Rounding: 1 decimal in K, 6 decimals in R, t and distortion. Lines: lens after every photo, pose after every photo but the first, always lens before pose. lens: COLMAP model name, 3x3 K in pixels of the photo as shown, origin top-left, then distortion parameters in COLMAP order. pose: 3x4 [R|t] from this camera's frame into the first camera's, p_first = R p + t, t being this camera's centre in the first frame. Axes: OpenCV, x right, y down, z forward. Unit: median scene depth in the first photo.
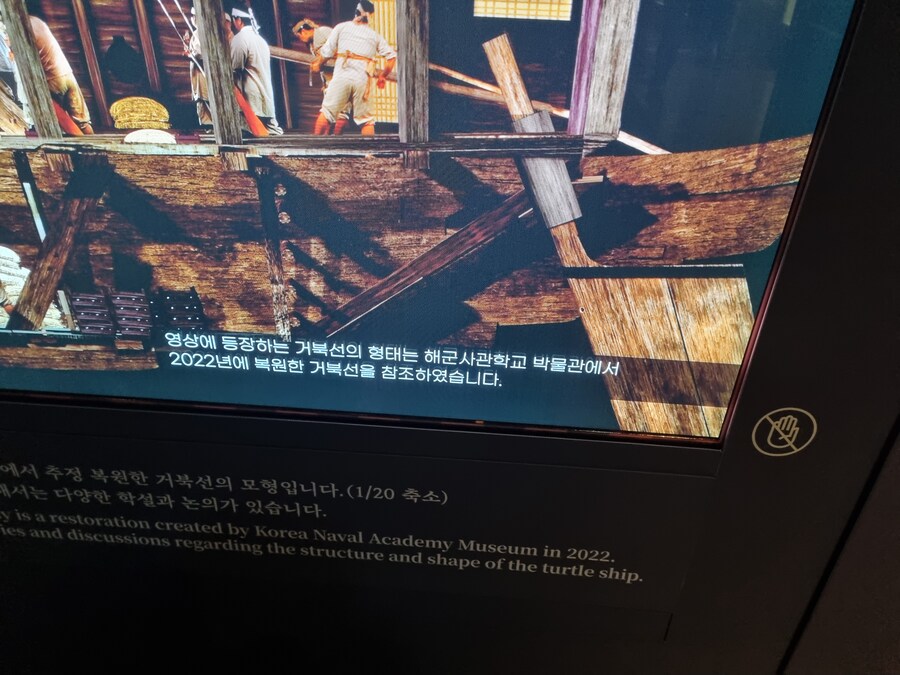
lens RADIAL K [[681.1, 0, 450.0], [0, 681.1, 337.5], [0, 0, 1]] dist [0.056122, -0.061822]
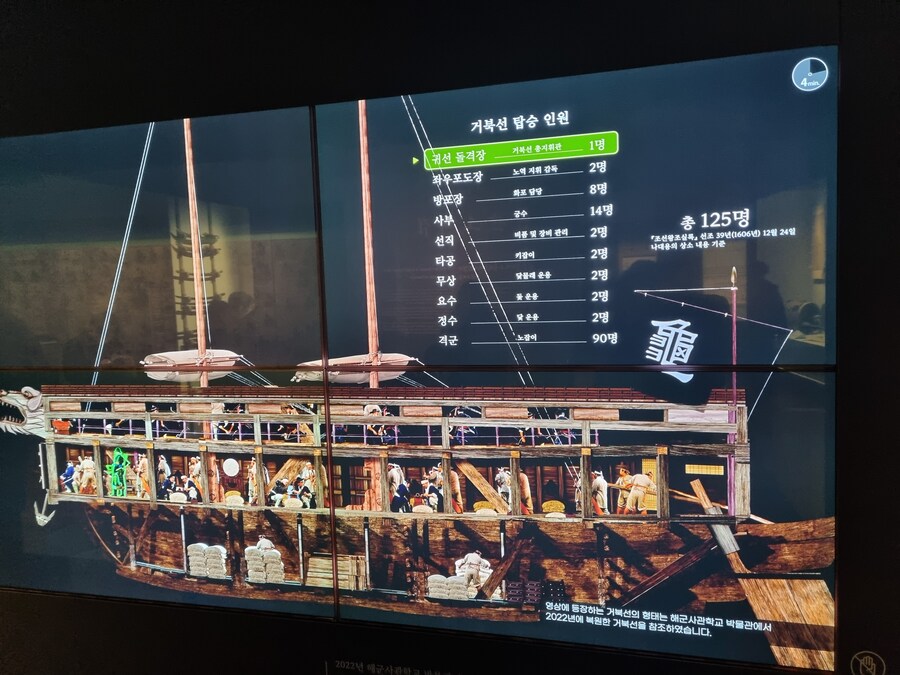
lens RADIAL K [[681.1, 0, 450.0], [0, 681.1, 337.5], [0, 0, 1]] dist [0.056122, -0.061822]
pose [[0.978947, -0.050843, -0.197682, -0.258295], [-0.046684, 0.887038, -0.459331, 0.287932], [0.198706, 0.458889, 0.865989, -1.470351]]
